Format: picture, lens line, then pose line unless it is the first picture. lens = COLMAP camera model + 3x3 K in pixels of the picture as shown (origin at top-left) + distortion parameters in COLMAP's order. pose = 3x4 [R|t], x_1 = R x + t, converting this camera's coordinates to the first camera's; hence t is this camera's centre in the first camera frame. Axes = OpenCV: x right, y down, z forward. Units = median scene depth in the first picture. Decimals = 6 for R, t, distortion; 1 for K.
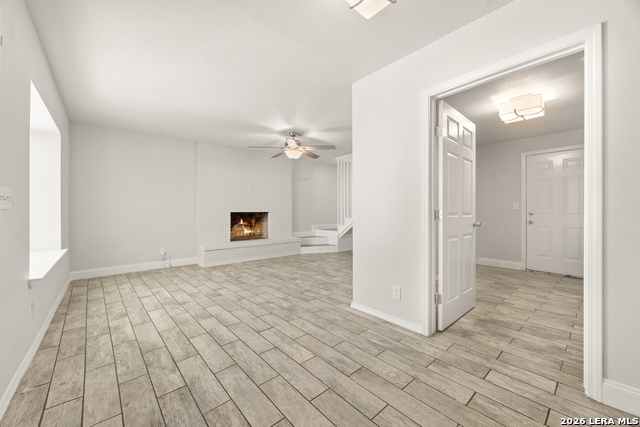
lens RADIAL K [[249.3, 0, 317.3], [0, 249.3, 212.2], [0, 0, 1]] dist [-0.002010, 0.000242]
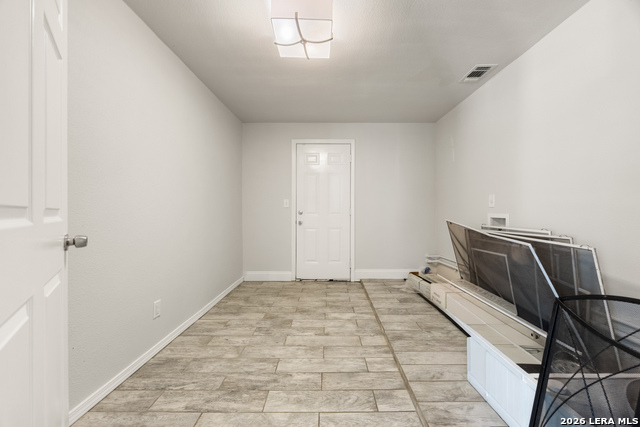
lens RADIAL K [[249.3, 0, 322.1], [0, 249.3, 213.0], [0, 0, 1]] dist [-0.002010, 0.000242]
pose [[0.664891, 0.000964, 0.746940, 0.286029], [-0.002218, 0.999997, 0.000684, 0.006295], [-0.746937, -0.002111, 0.664891, 0.397383]]
